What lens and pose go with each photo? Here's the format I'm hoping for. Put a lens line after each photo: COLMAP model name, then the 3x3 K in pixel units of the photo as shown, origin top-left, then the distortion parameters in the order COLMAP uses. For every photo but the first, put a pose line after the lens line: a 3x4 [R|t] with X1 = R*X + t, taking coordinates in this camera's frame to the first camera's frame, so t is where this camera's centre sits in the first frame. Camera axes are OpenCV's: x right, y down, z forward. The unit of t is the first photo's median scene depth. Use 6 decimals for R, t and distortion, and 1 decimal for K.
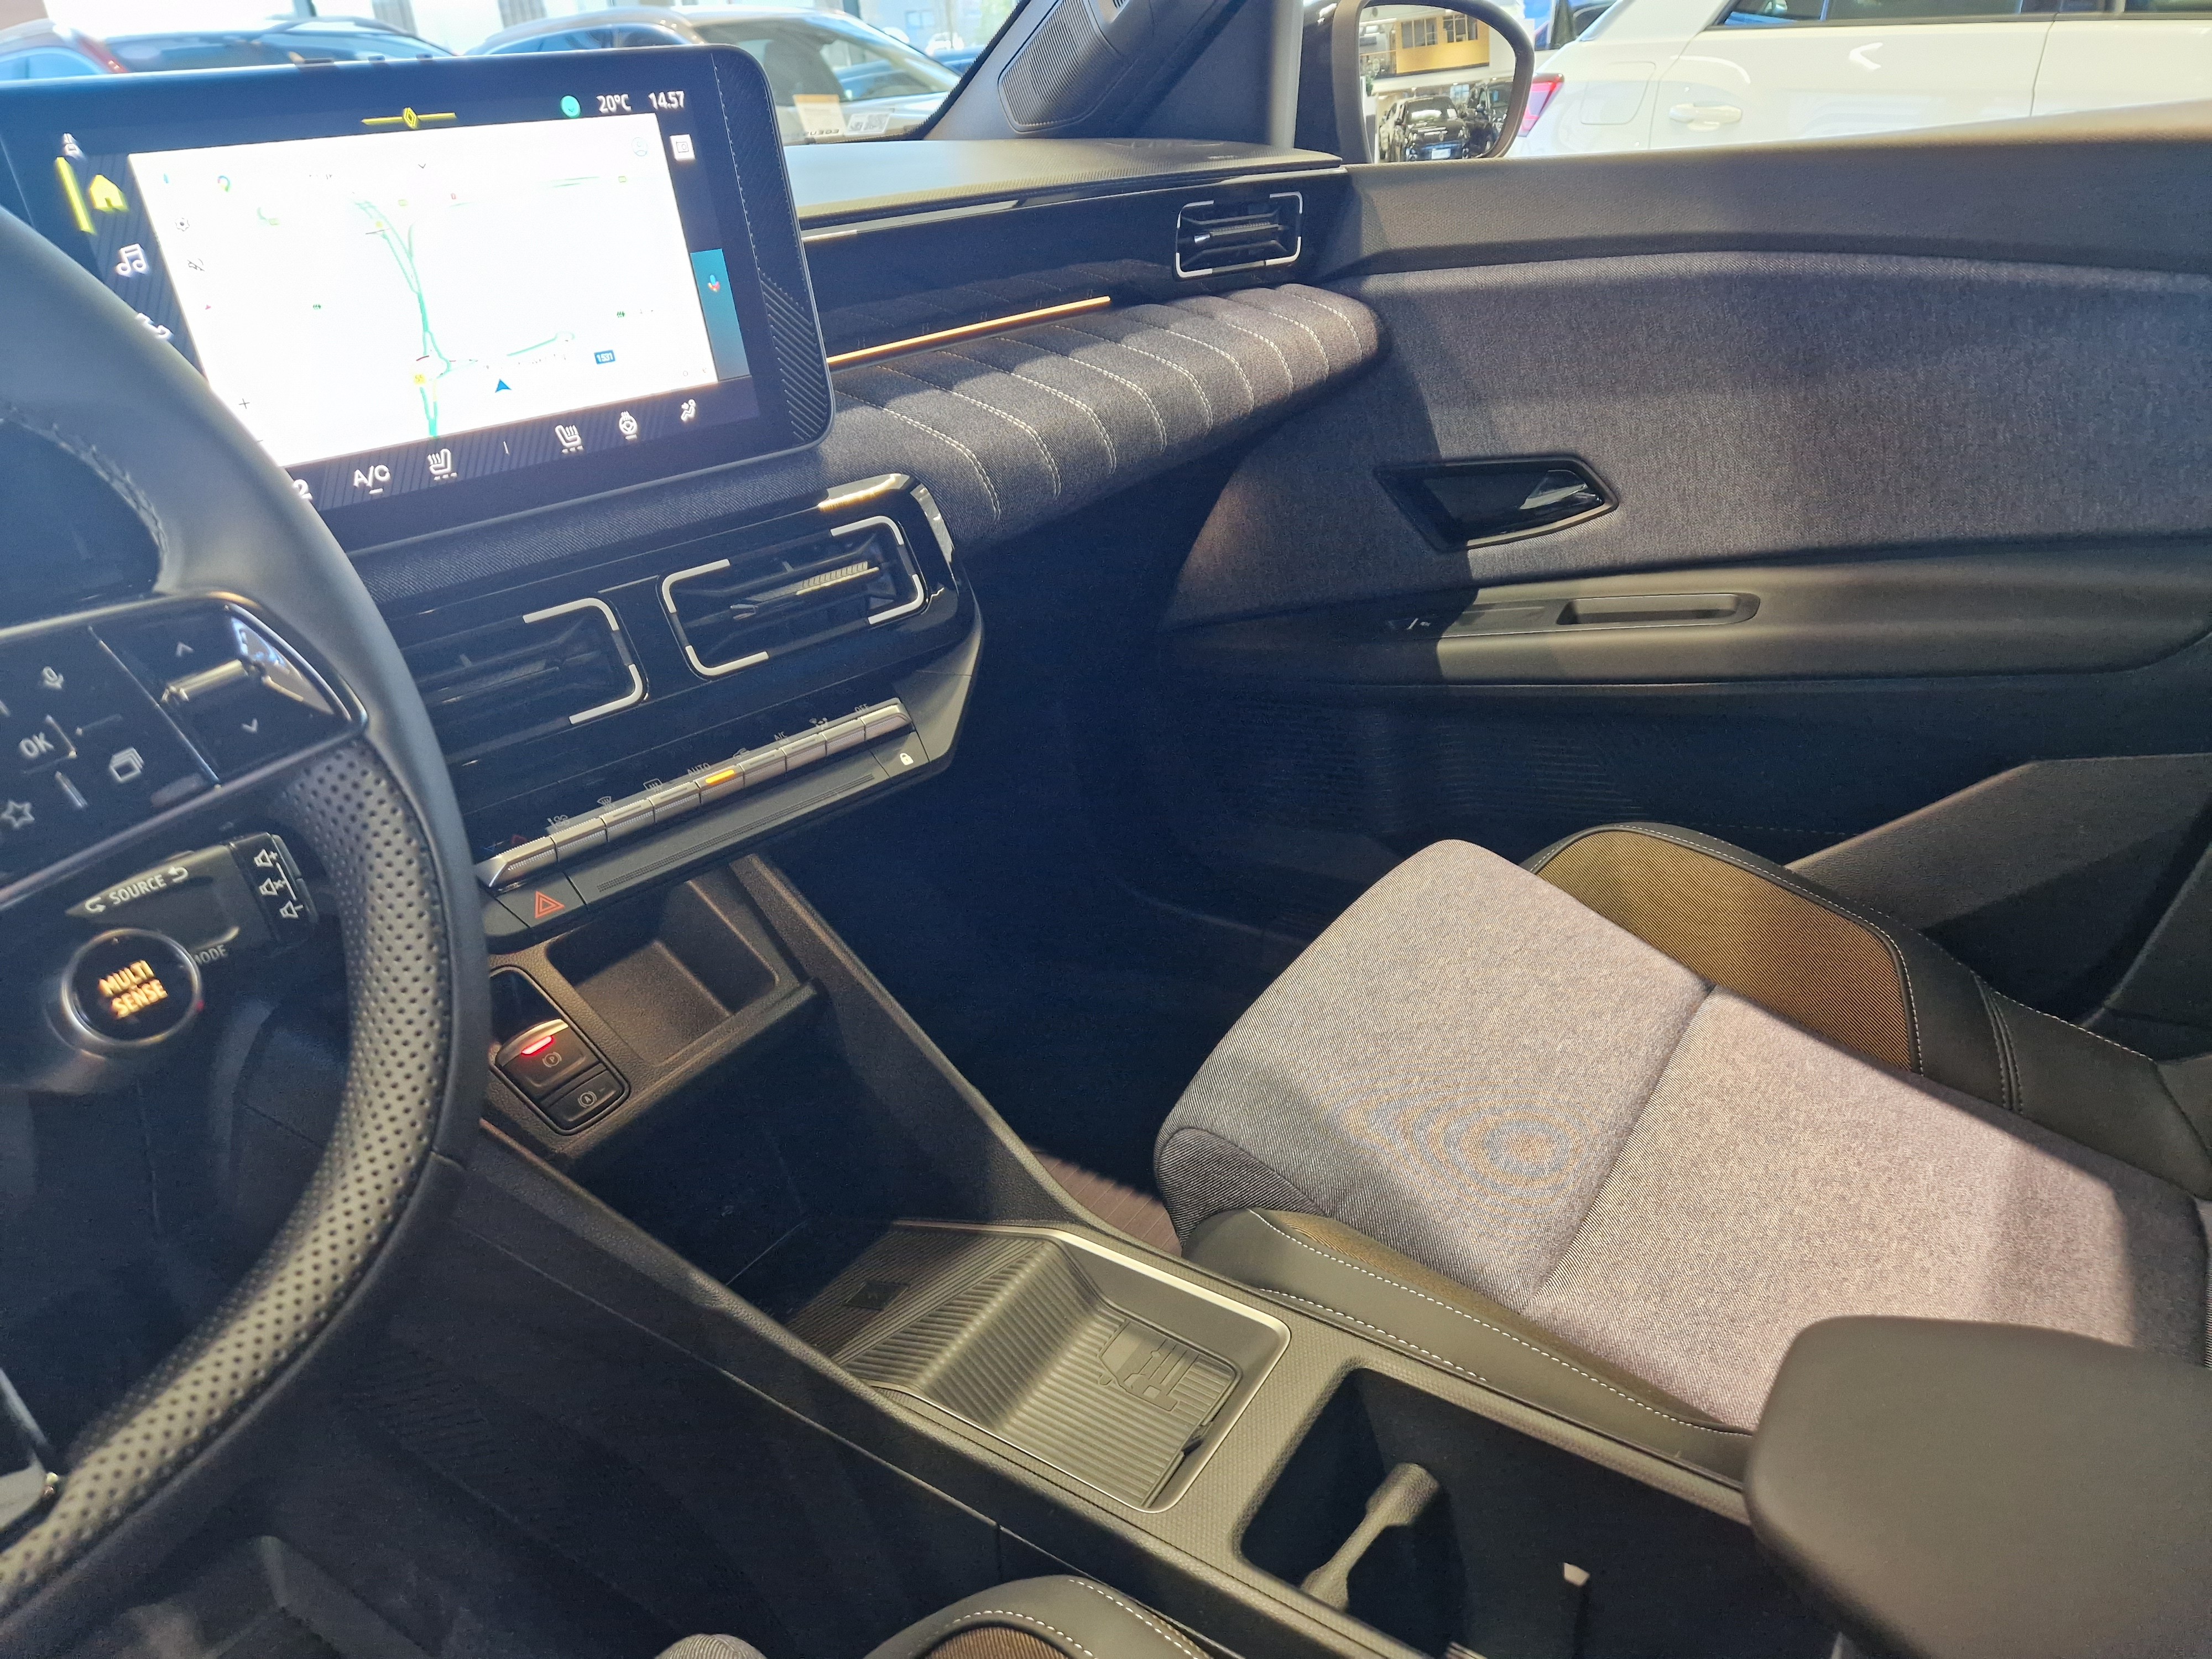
lens RADIAL K [[1529.7, 0, 1104.7], [0, 1529.7, 830.5], [0, 0, 1]] dist [0.028595, -0.009868]
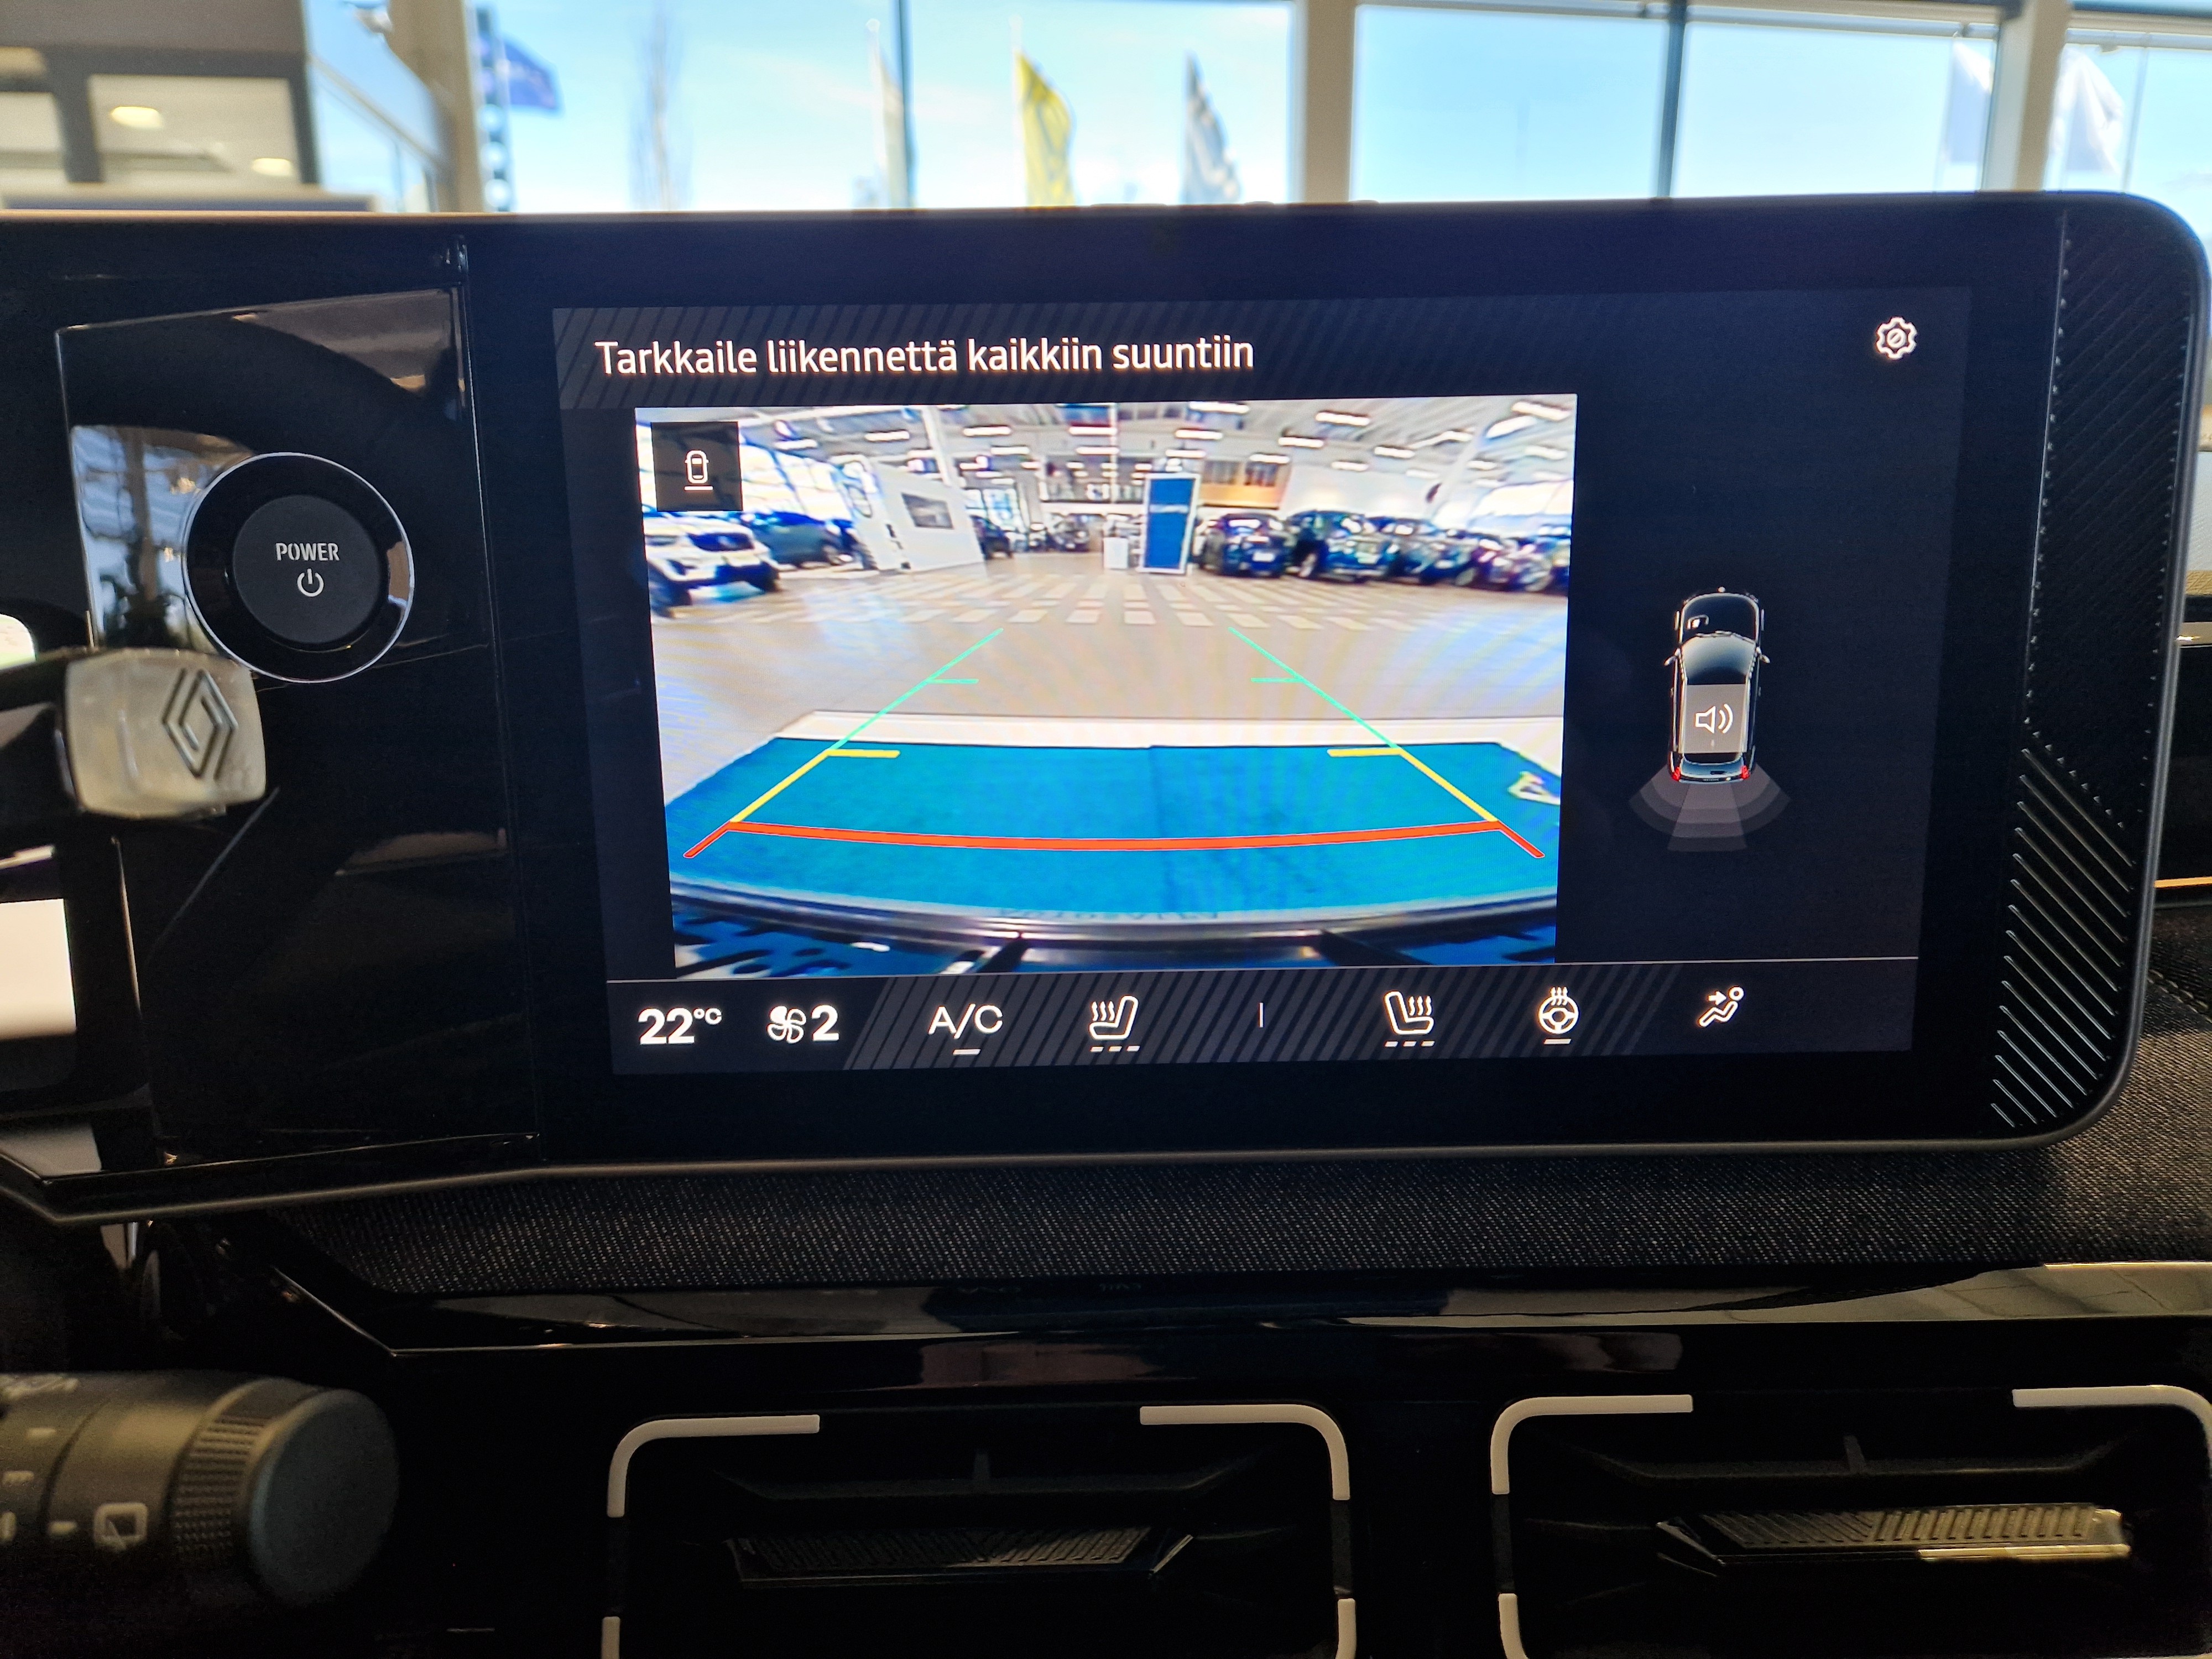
lens RADIAL K [[1529.7, 0, 1109.2], [0, 1529.7, 828.1], [0, 0, 1]] dist [0.028595, -0.009868]
pose [[0.709536, 0.248711, -0.659319, -0.132029], [-0.334589, 0.942353, -0.004595, -0.273899], [0.620168, 0.223861, 0.751850, 0.599315]]
